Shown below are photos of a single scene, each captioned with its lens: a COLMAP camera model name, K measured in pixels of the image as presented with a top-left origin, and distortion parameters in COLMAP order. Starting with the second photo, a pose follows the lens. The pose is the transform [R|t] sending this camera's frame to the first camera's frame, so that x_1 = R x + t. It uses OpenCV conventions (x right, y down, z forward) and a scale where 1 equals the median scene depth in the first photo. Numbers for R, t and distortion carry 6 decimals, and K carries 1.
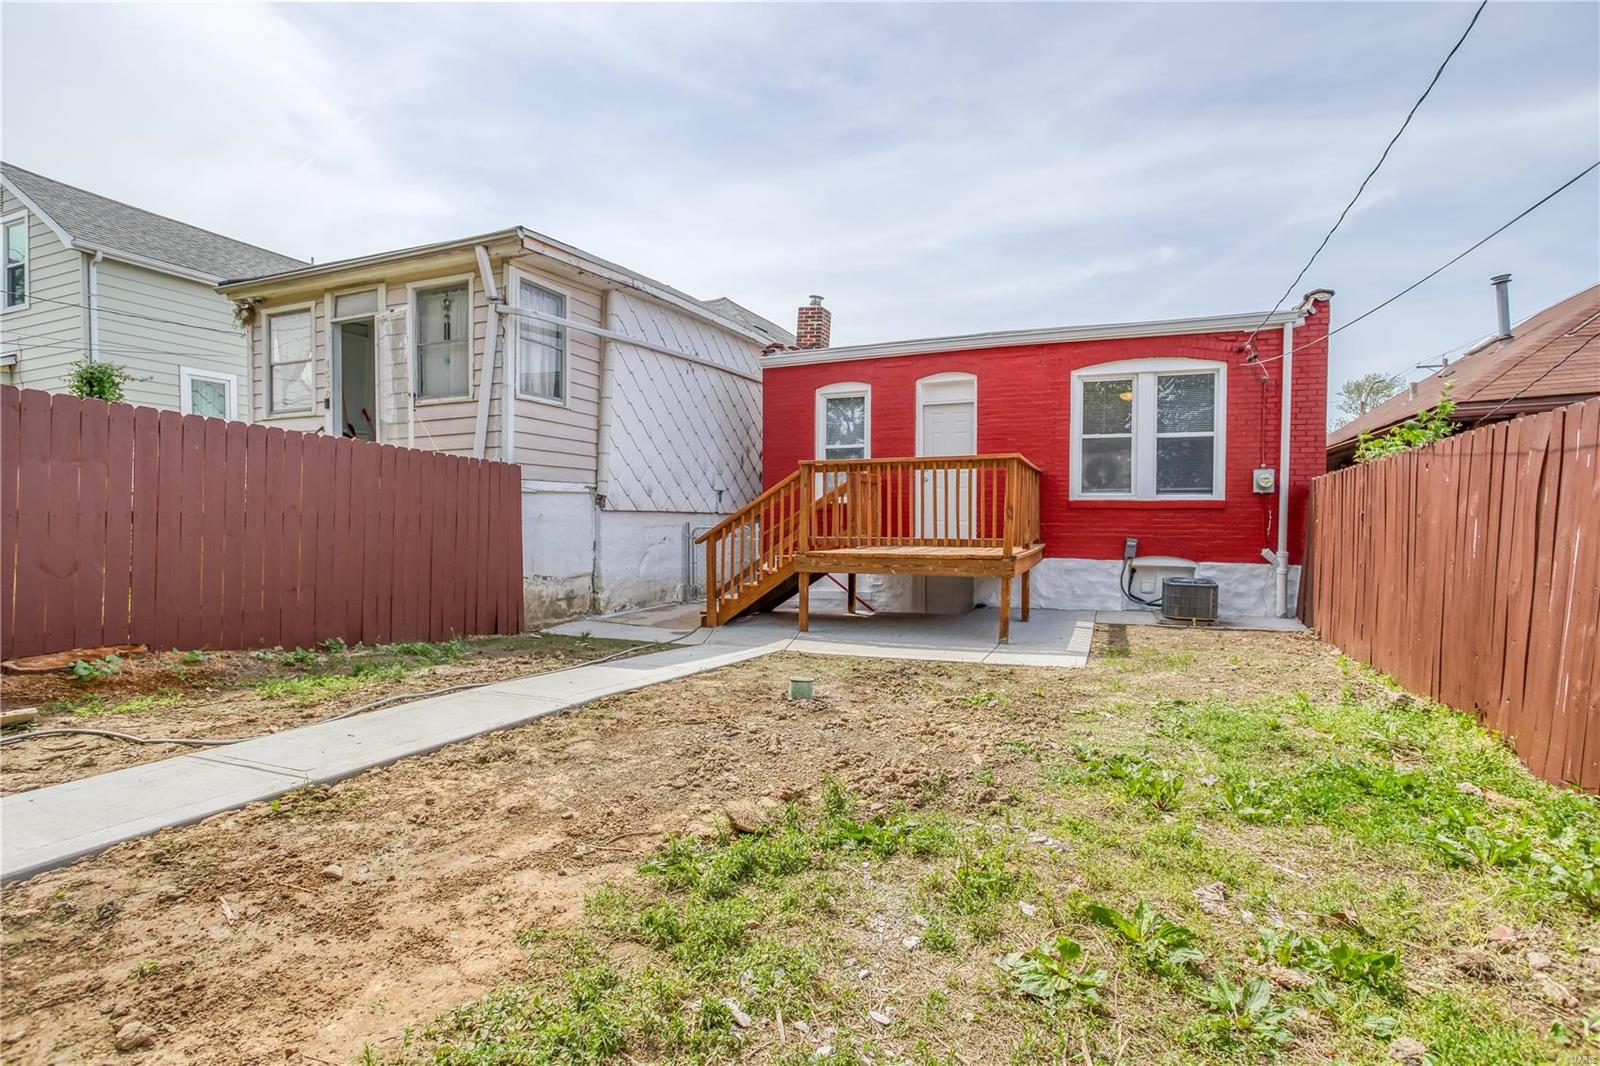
lens RADIAL K [[774.9, 0, 799.1], [0, 774.9, 530.5], [0, 0, 1]] dist [-0.048042, 0.021195]
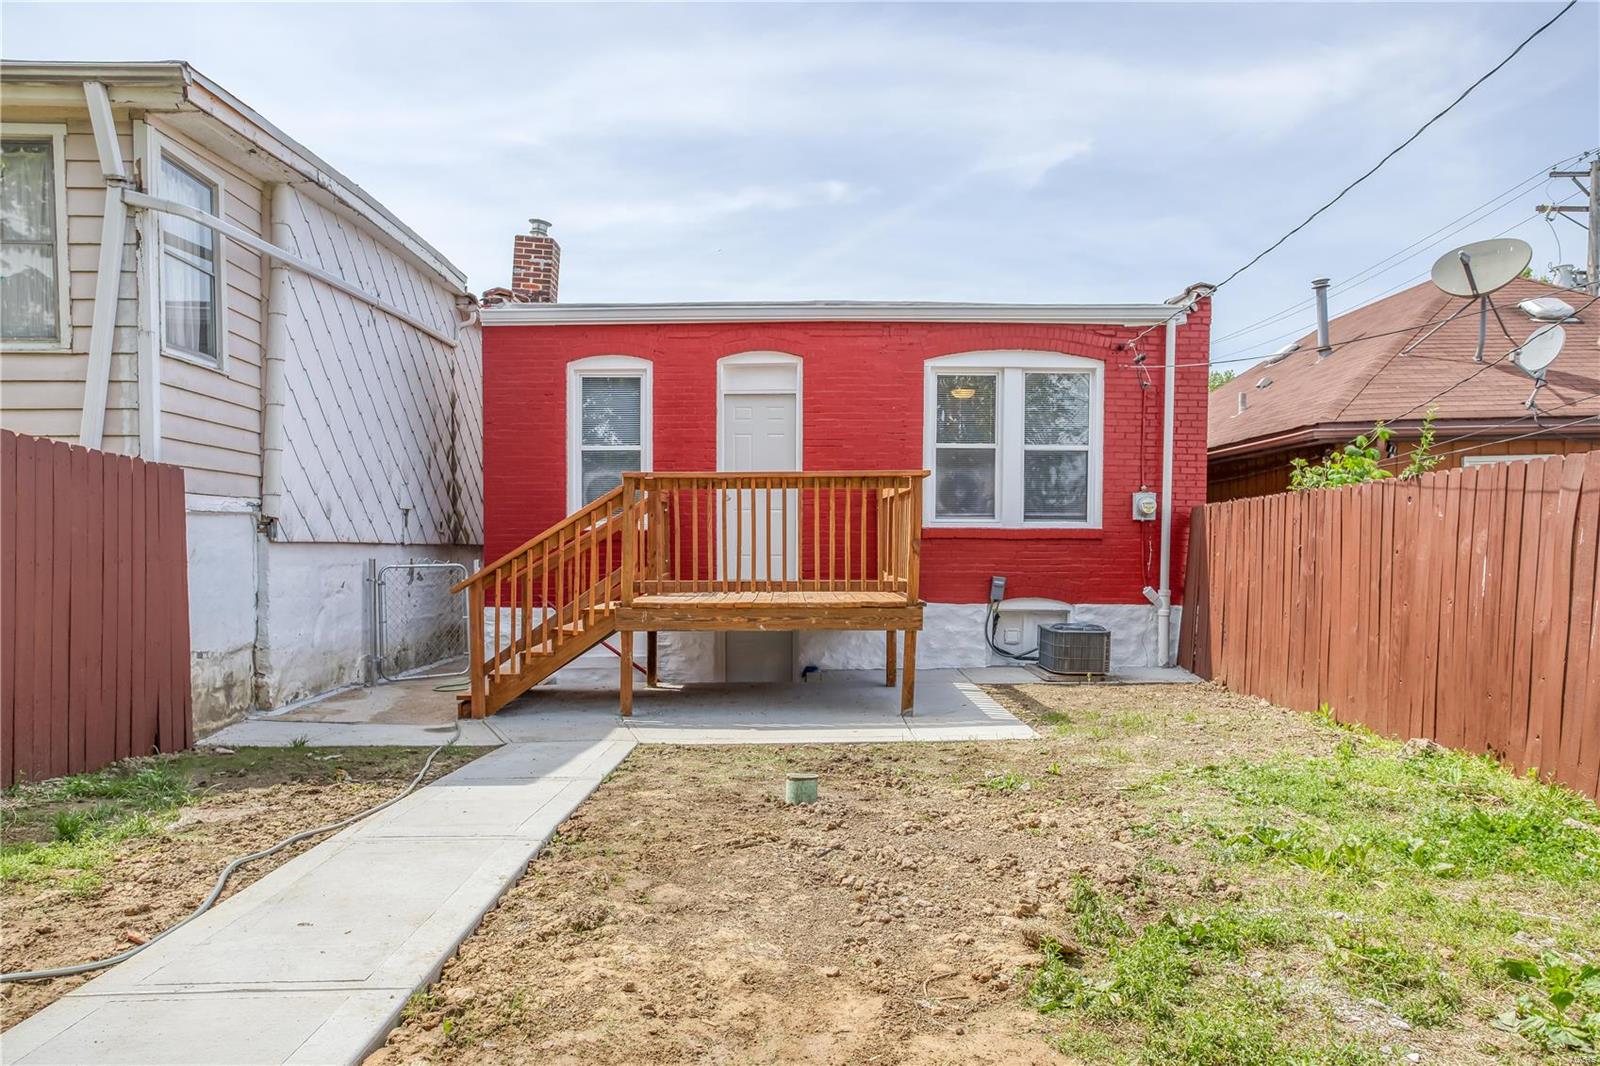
lens RADIAL K [[1111.4, 0, 832.7], [0, 1111.4, 591.4], [0, 0, 1]] dist [-0.013095, 0.019830]
pose [[0.919306, -0.017899, 0.393137, -0.194287], [0.007926, 0.999605, 0.026978, -0.006882], [-0.393464, -0.021685, 0.919084, 0.006047]]
